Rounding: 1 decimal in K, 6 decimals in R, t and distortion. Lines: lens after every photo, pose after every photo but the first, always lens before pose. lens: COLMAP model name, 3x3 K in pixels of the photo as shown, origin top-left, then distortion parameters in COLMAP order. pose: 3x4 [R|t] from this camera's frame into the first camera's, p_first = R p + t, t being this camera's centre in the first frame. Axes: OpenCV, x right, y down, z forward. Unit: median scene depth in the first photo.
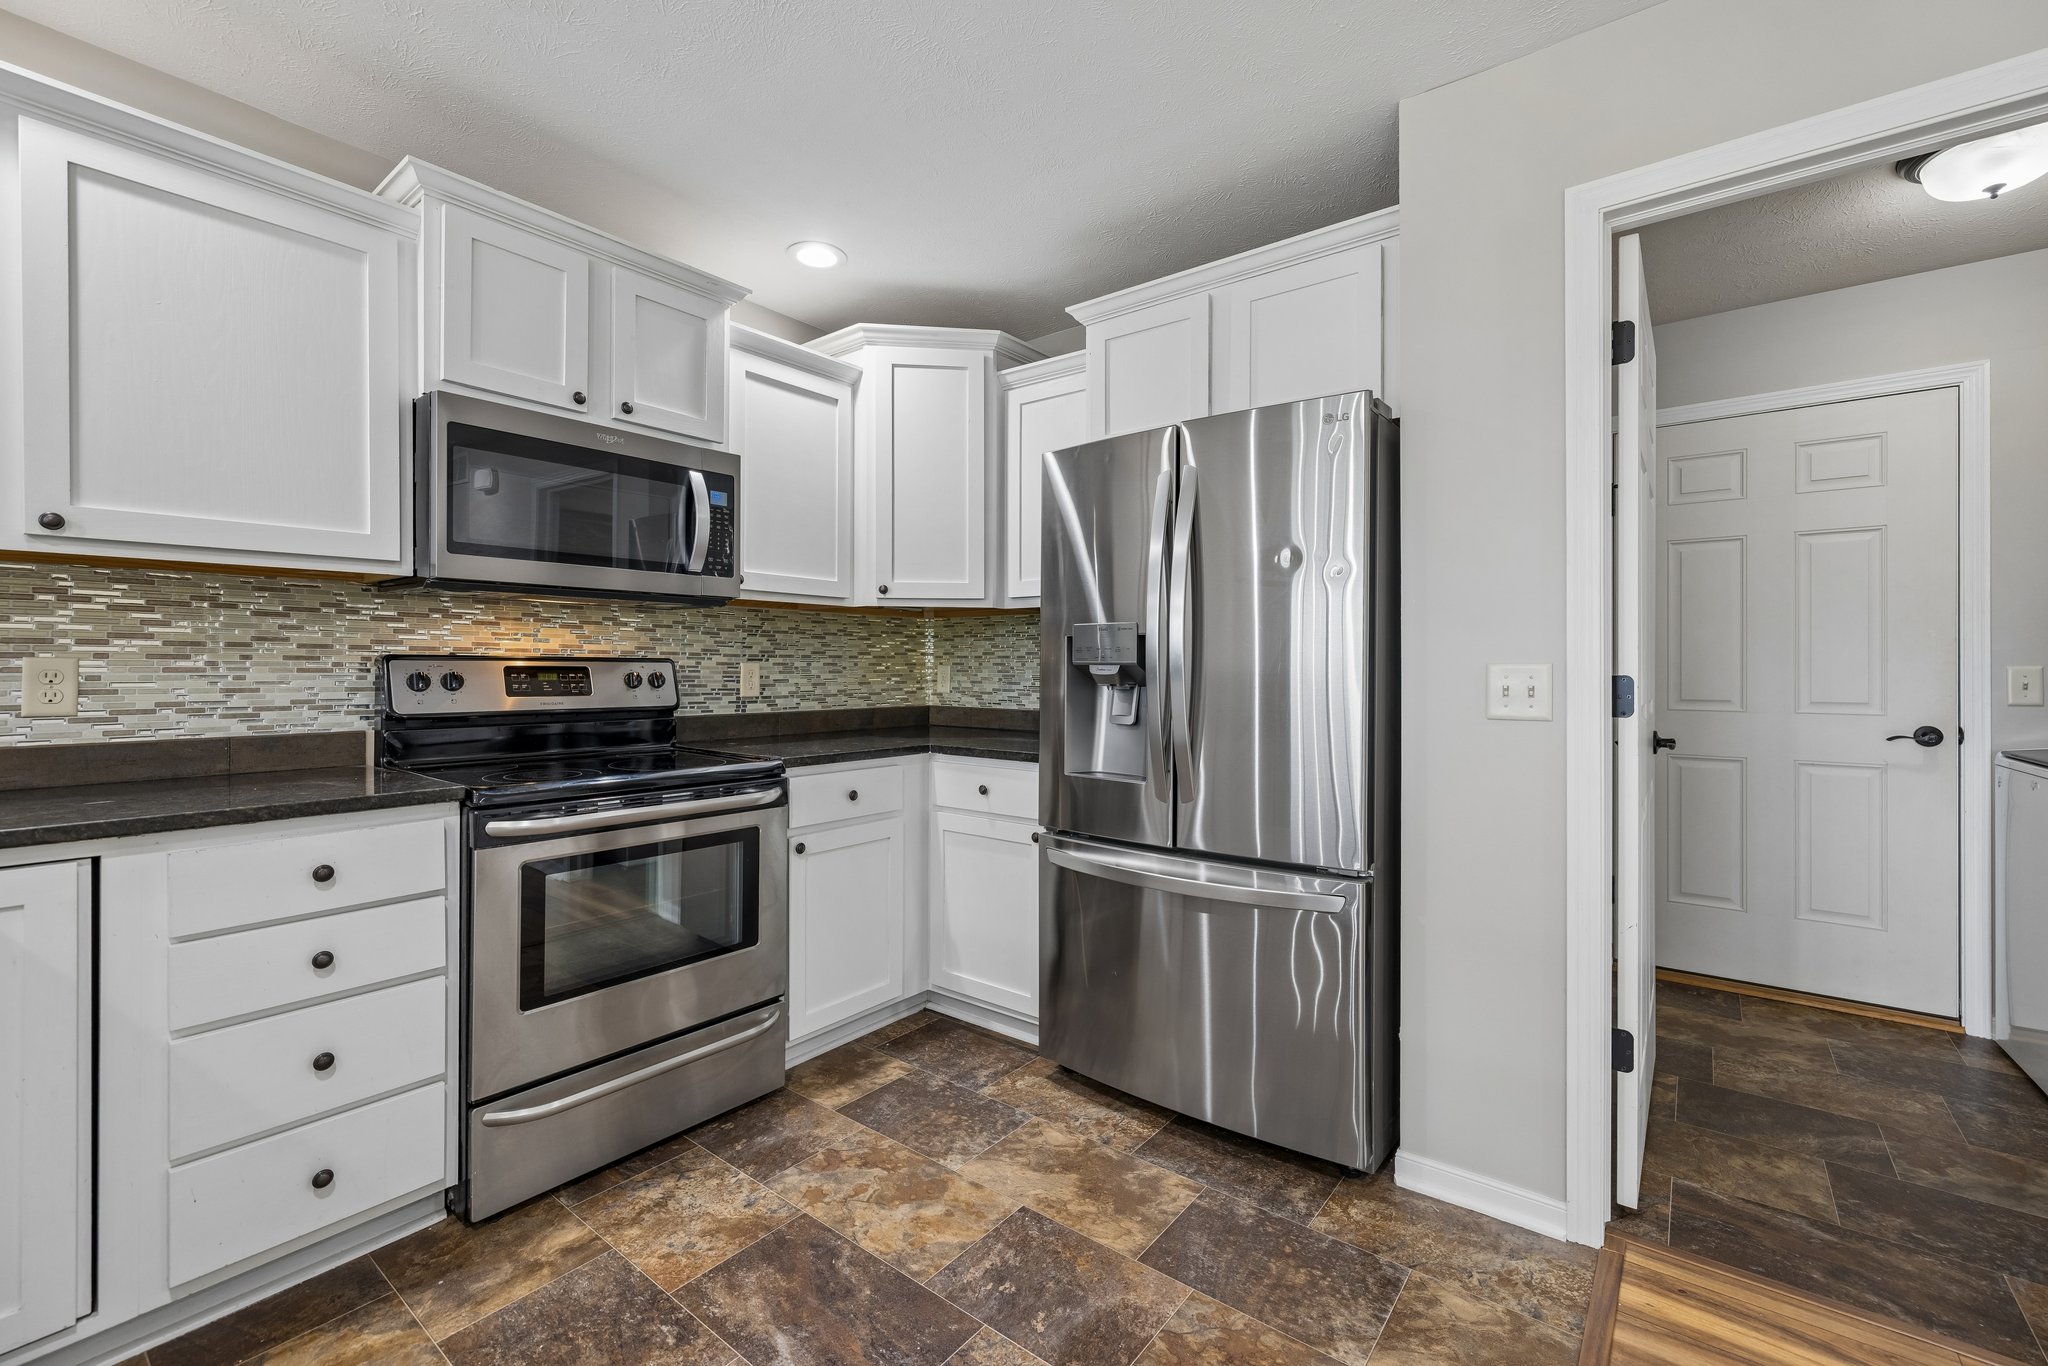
lens RADIAL K [[862.8, 0, 1032.8], [0, 862.8, 666.6], [0, 0, 1]] dist [0.001534, 0.000120]
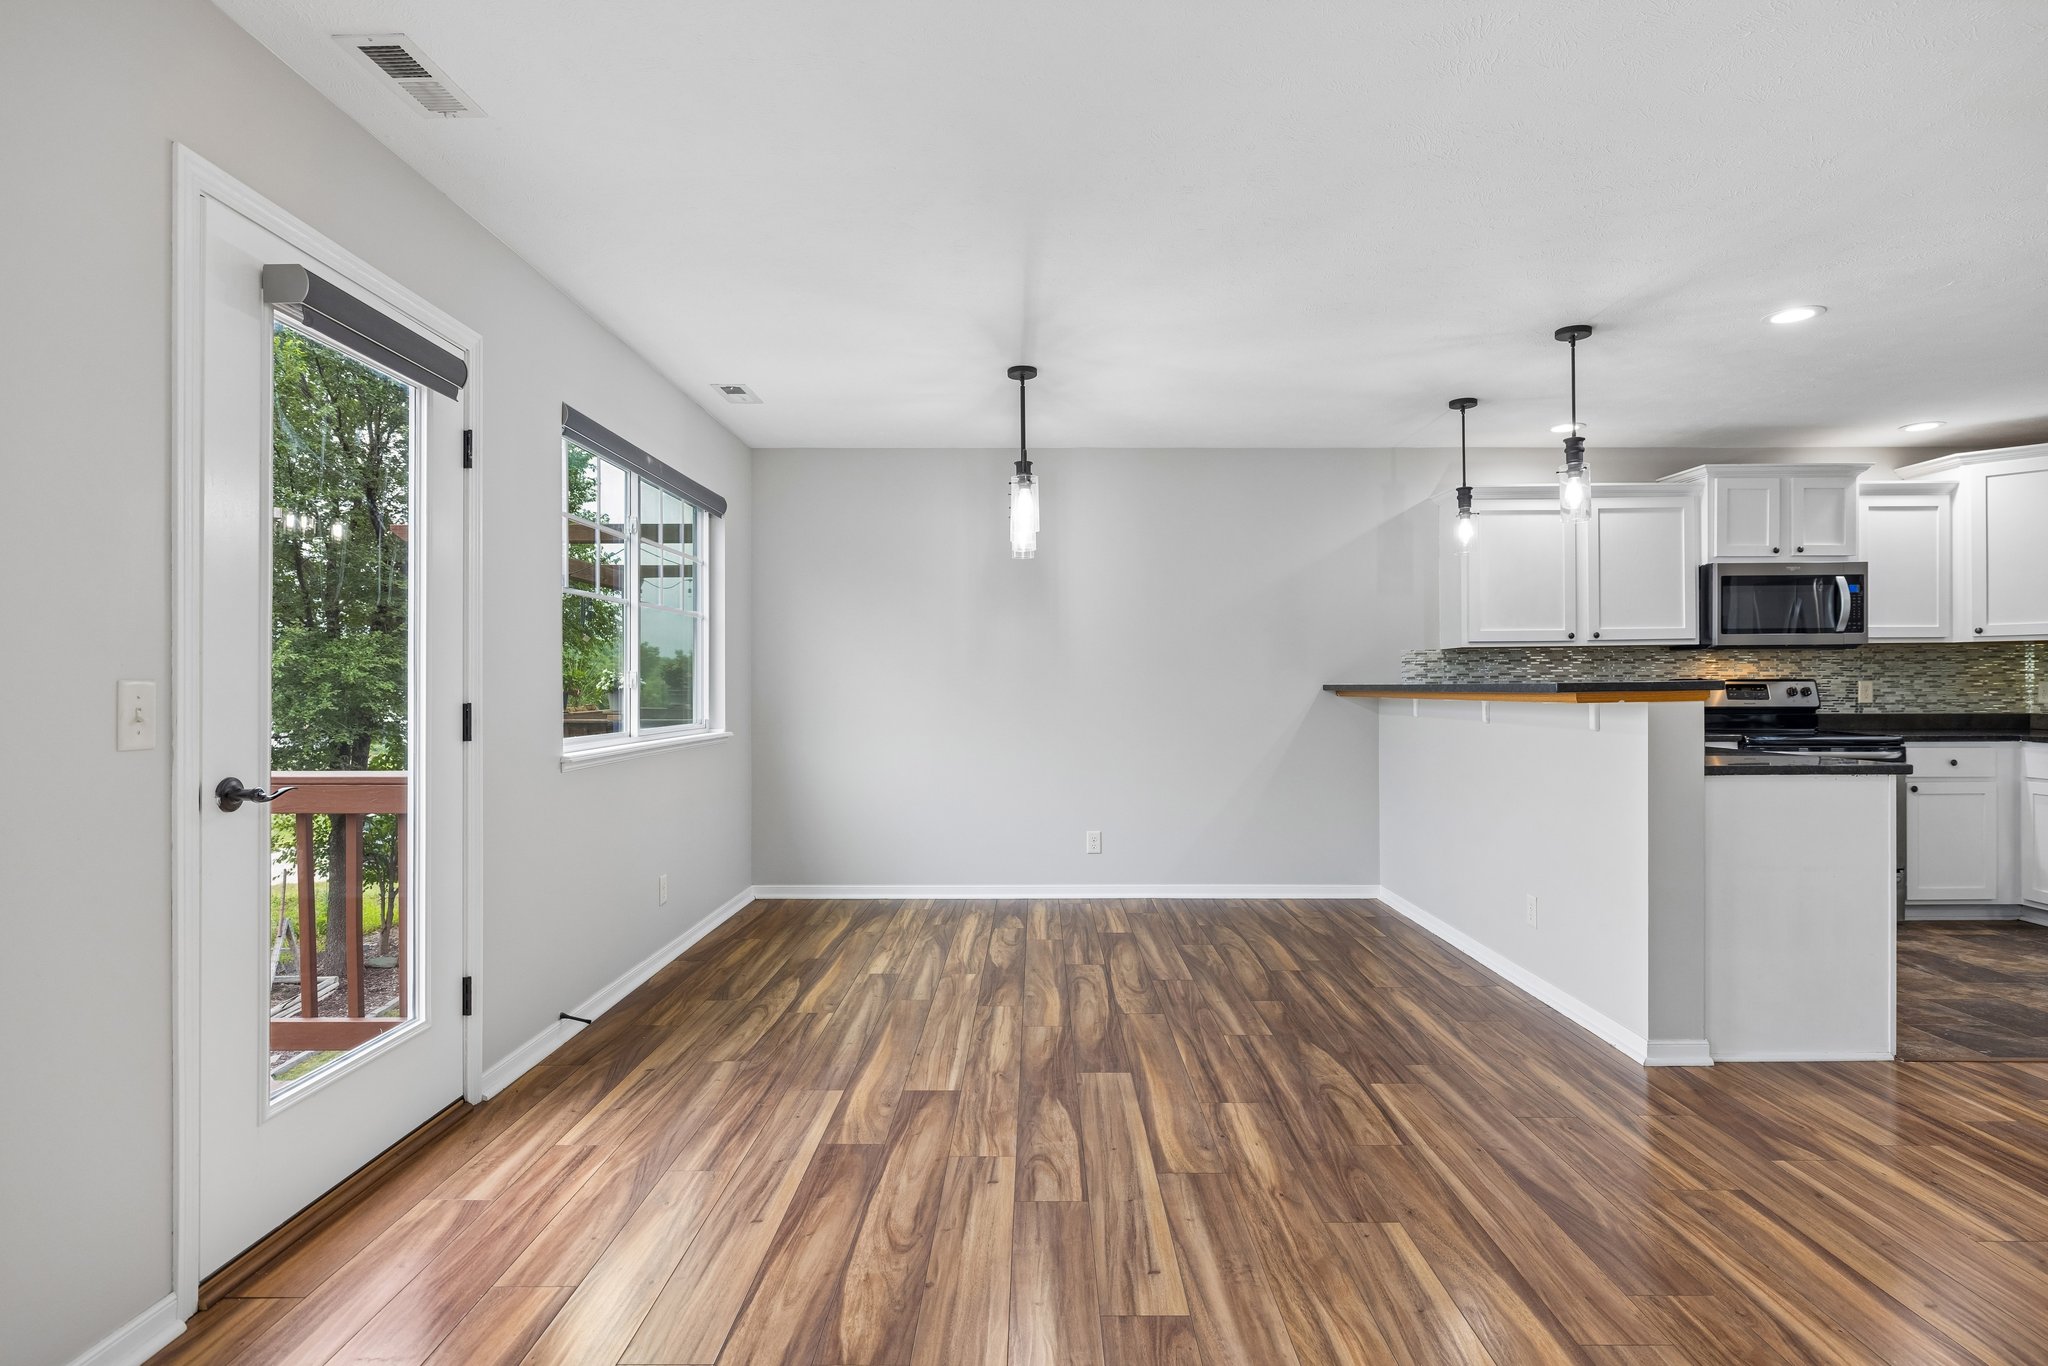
lens RADIAL K [[1058.5, 0, 1026.2], [0, 1058.5, 689.7], [0, 0, 1]] dist [0.005203, -0.003477]
pose [[0.609320, -0.003079, -0.792918, 0.342001], [0.007565, 0.999970, 0.001931, -0.005024], [0.792888, -0.007175, 0.609325, -1.757525]]
